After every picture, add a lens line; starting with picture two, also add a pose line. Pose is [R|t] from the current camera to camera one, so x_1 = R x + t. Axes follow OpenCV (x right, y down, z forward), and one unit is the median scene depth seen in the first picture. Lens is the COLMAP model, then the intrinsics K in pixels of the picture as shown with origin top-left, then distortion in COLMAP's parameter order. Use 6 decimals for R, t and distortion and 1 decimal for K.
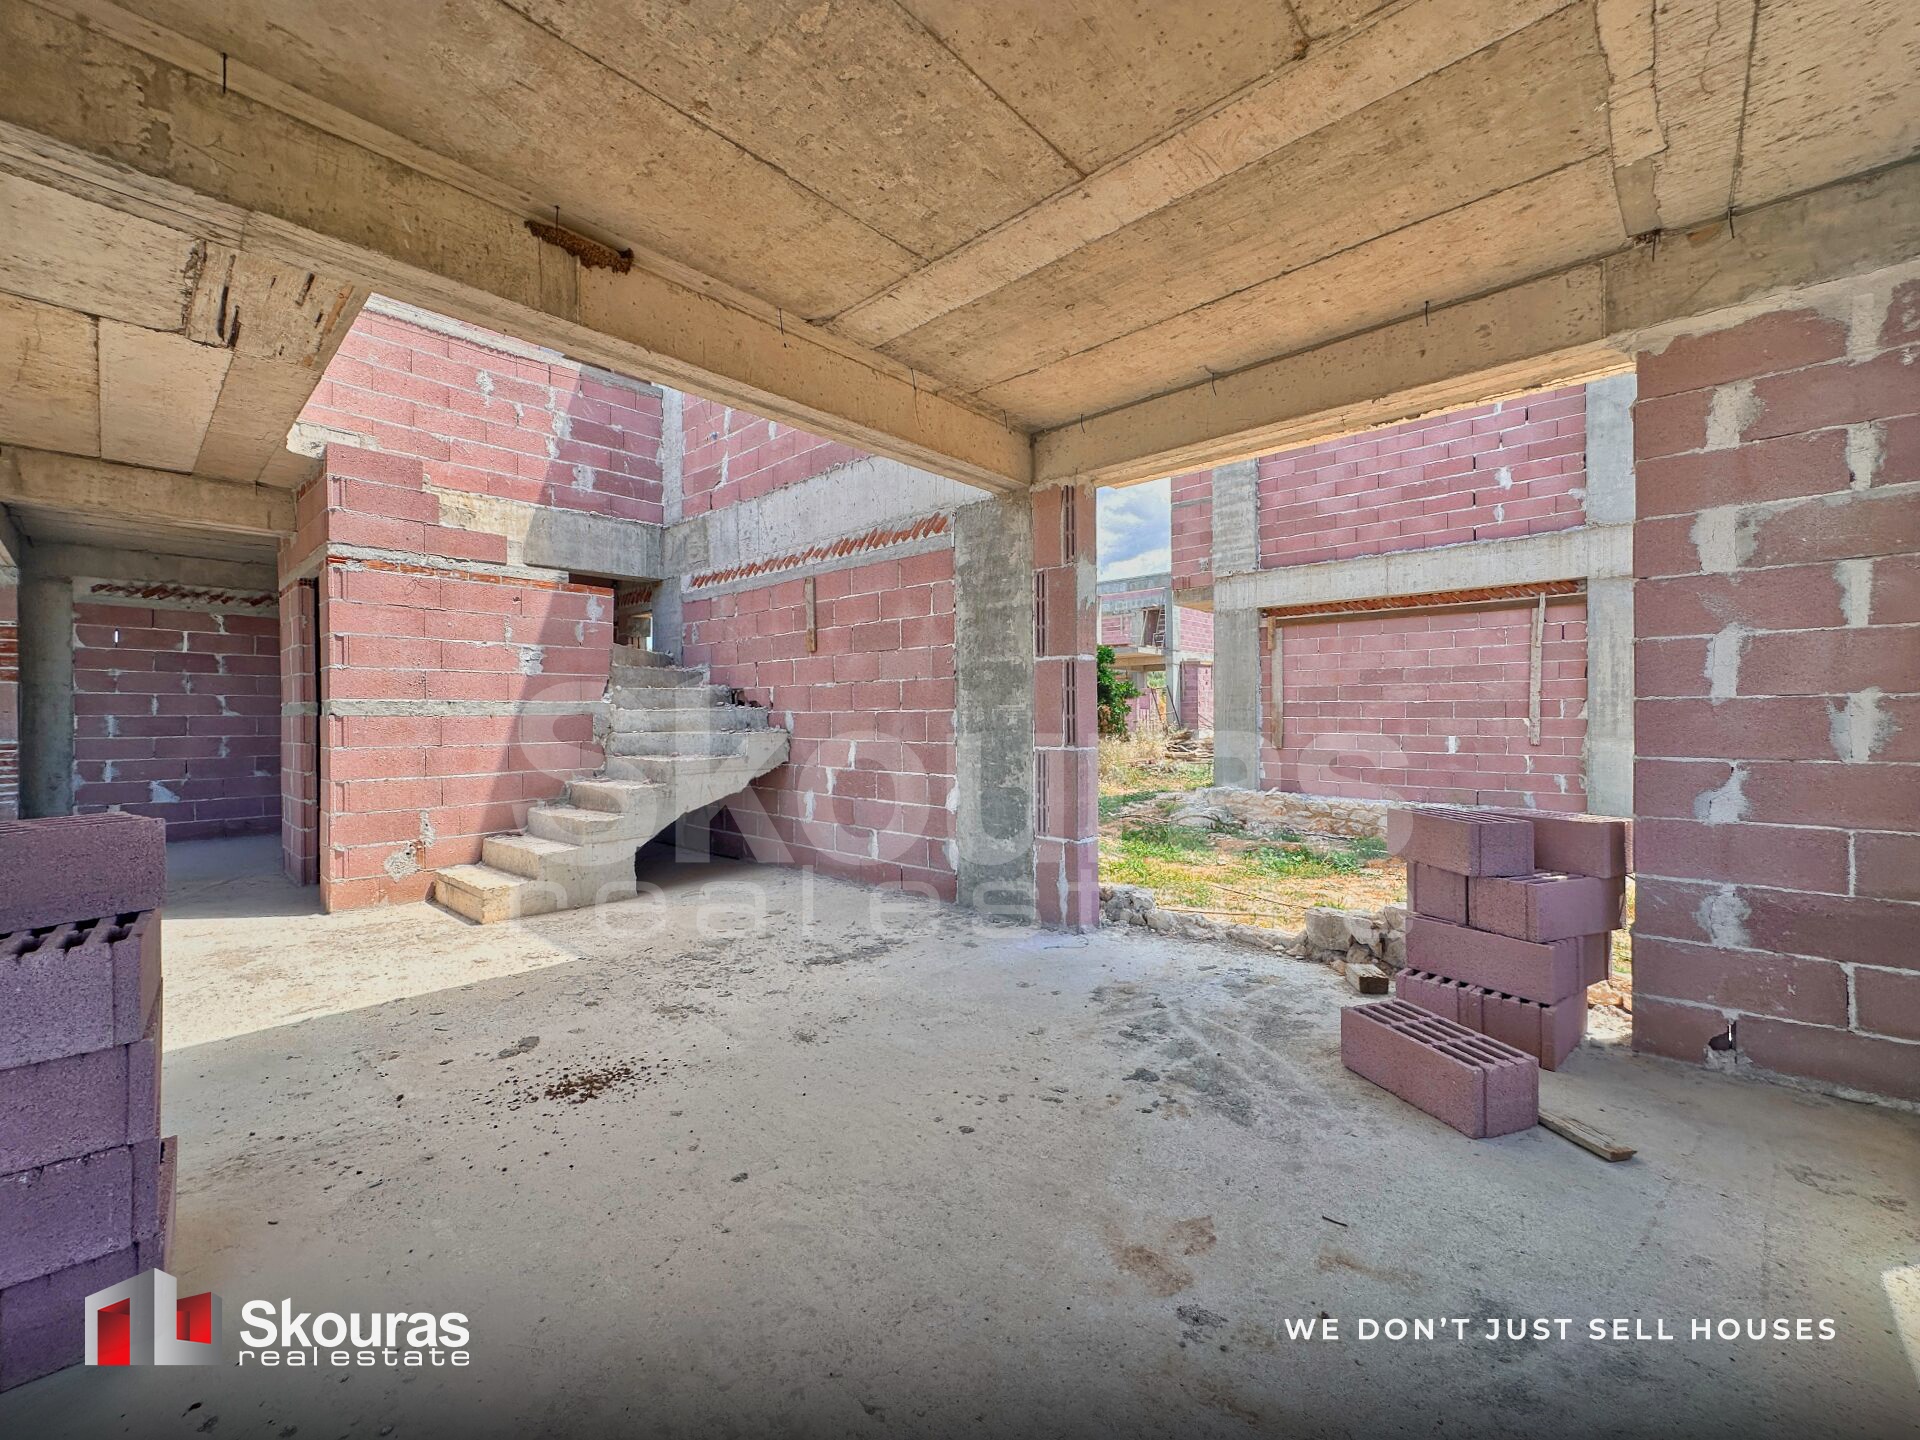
lens RADIAL K [[774.9, 0, 960.0], [0, 774.9, 720.0], [0, 0, 1]] dist [-0.002191, -0.000126]
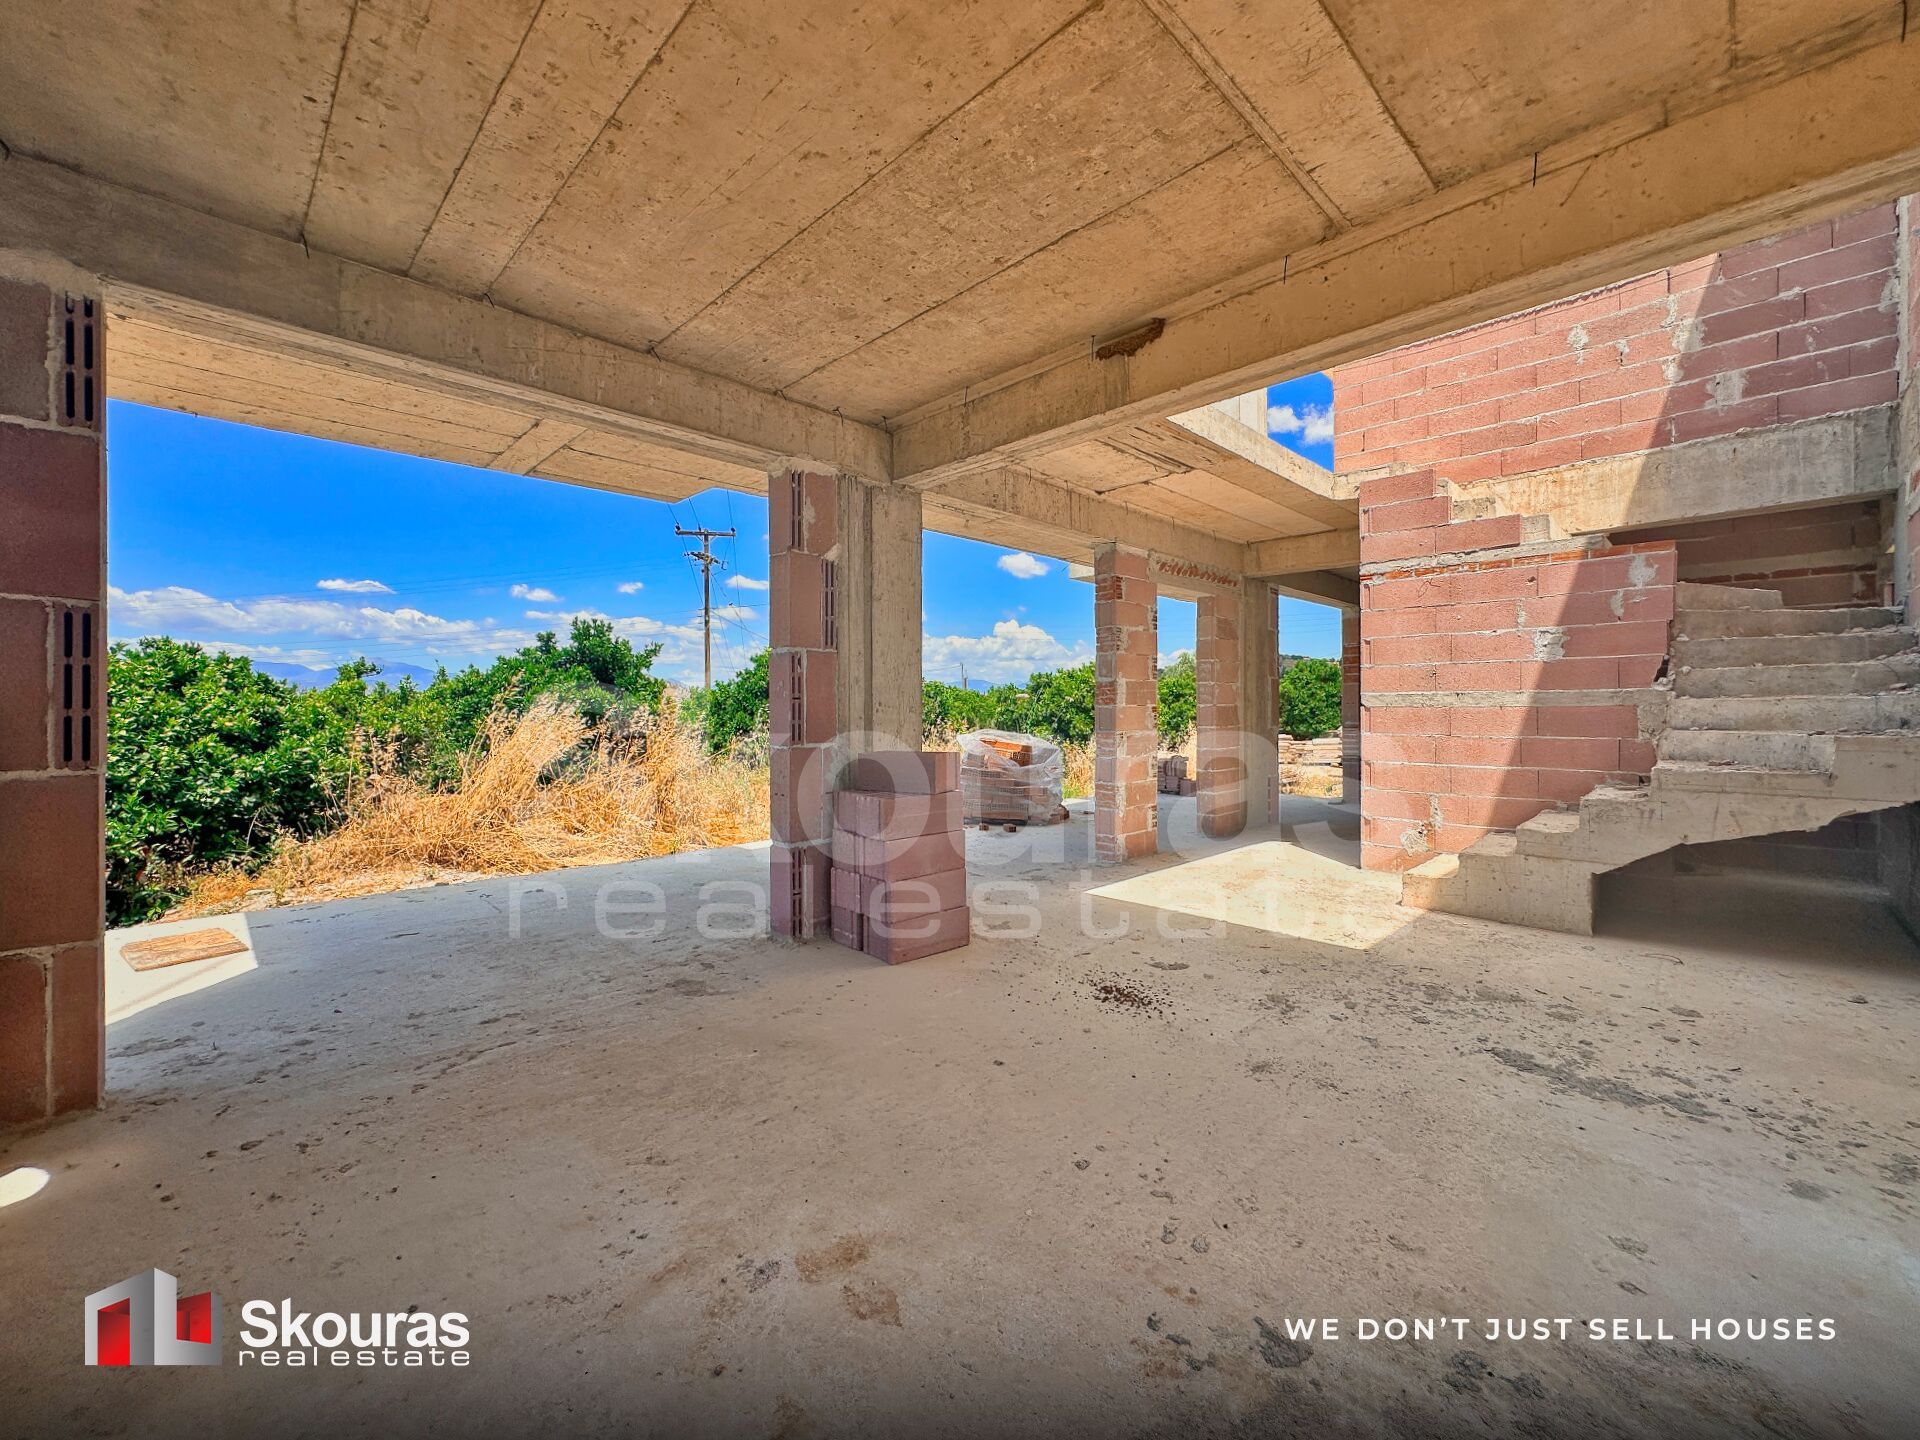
lens RADIAL K [[778.3, 0, 959.2], [0, 778.3, 710.0], [0, 0, 1]] dist [-0.001005, 0.000046]
pose [[-0.053502, 0.006894, -0.998544, 0.436030], [-0.002975, 0.999971, 0.007063, -0.006714], [0.998563, 0.003348, -0.053480, 0.422926]]
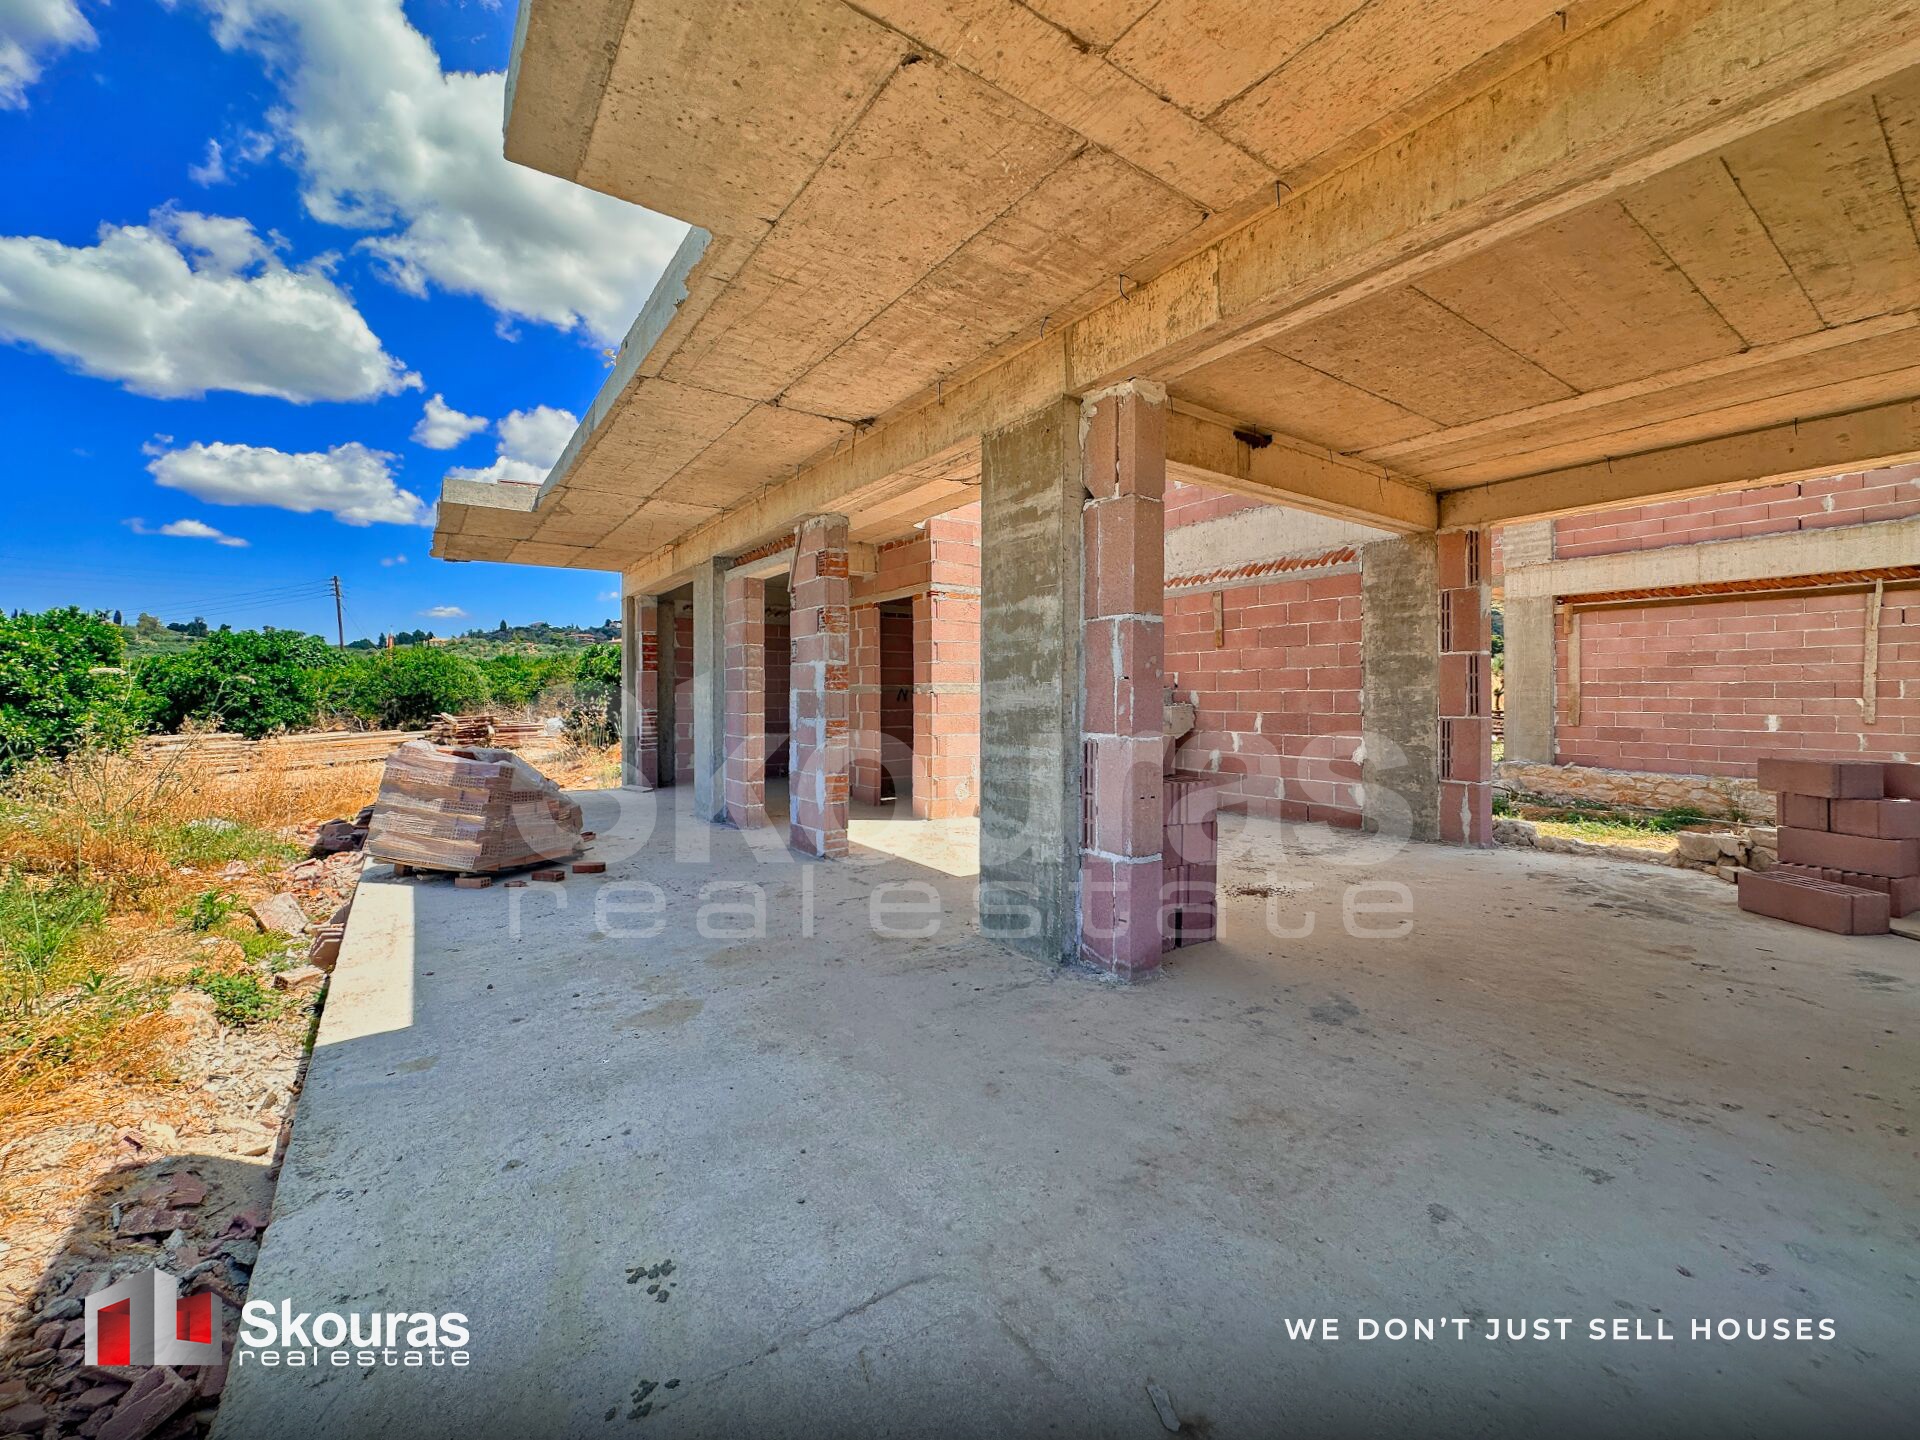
lens RADIAL K [[782.4, 0, 961.7], [0, 782.4, 699.9], [0, 0, 1]] dist [0.000016, 0.000392]
pose [[0.977441, 0.003458, -0.211180, -0.411666], [-0.003553, 0.999994, -0.000069, 0.007426], [0.211178, 0.000818, 0.977447, -0.518190]]
